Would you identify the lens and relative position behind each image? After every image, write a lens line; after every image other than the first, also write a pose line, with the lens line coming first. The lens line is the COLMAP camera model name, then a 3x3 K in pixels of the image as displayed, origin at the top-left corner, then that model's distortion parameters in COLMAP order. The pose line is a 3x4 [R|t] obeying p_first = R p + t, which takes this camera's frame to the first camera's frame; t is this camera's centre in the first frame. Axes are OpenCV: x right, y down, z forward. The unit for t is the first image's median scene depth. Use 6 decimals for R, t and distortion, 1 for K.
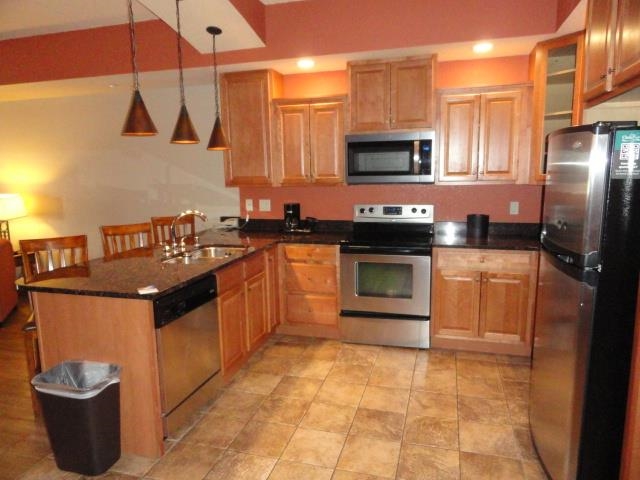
lens RADIAL K [[445.0, 0, 320.0], [0, 445.0, 240.0], [0, 0, 1]] dist [-0.005023, 0.005262]
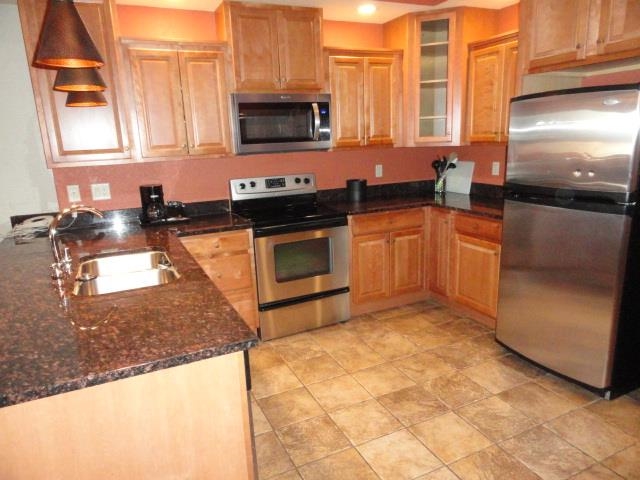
lens RADIAL K [[445.0, 0, 320.0], [0, 445.0, 240.0], [0, 0, 1]] dist [-0.005023, 0.005262]
pose [[0.753033, -0.161735, 0.637795, -0.403912], [0.129788, 0.986786, 0.096995, -0.032095], [-0.645055, 0.009738, 0.764074, 0.294592]]
